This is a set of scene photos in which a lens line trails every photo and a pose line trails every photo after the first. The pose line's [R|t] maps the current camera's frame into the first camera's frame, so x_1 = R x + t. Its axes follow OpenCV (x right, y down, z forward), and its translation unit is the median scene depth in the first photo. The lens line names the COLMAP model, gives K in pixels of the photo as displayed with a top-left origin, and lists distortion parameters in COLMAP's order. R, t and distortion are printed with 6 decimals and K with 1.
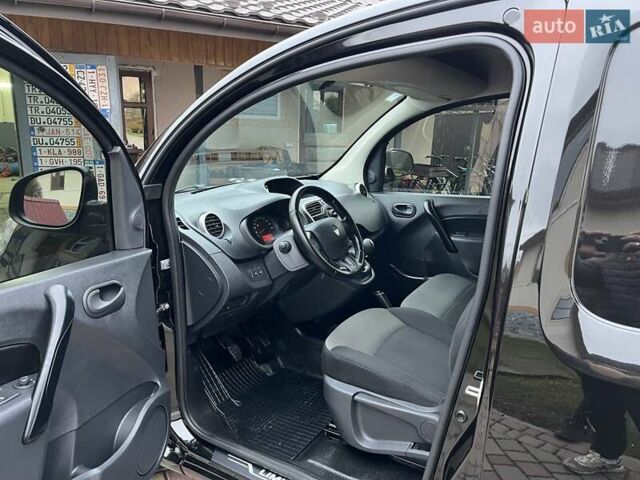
lens RADIAL K [[483.0, 0, 316.6], [0, 483.0, 240.8], [0, 0, 1]] dist [0.074453, -0.101075]
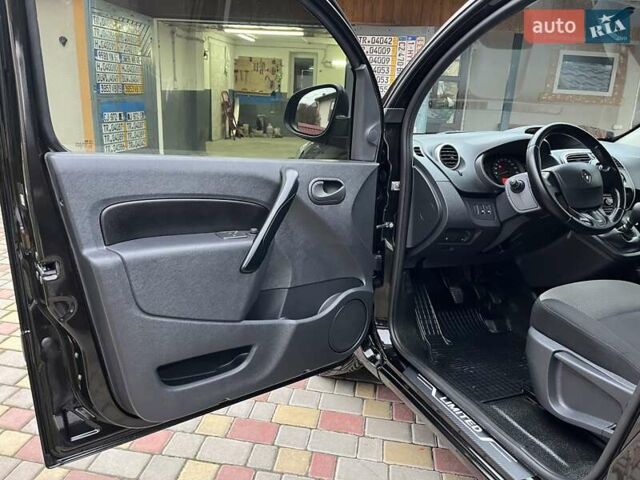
lens RADIAL K [[480.8, 0, 320.1], [0, 480.8, 236.0], [0, 0, 1]] dist [0.089510, -0.117607]
pose [[0.814937, 0.182374, -0.550107, 0.140572], [-0.170358, 0.982645, 0.073400, 0.092124], [0.553946, 0.033899, 0.831862, 0.009902]]
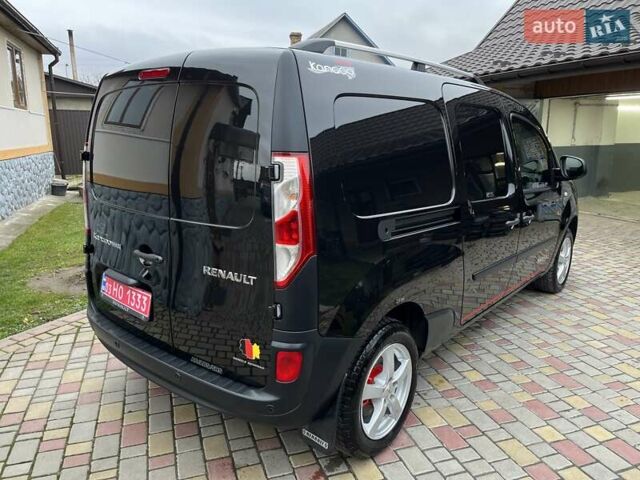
lens RADIAL K [[480.8, 0, 320.1], [0, 480.8, 236.0], [0, 0, 1]] dist [0.089510, -0.117607]
pose [[-0.150597, 0.182512, -0.971602, 2.617786], [-0.237678, 0.947299, 0.214786, -0.171482], [0.959599, 0.263275, -0.099282, 0.851097]]
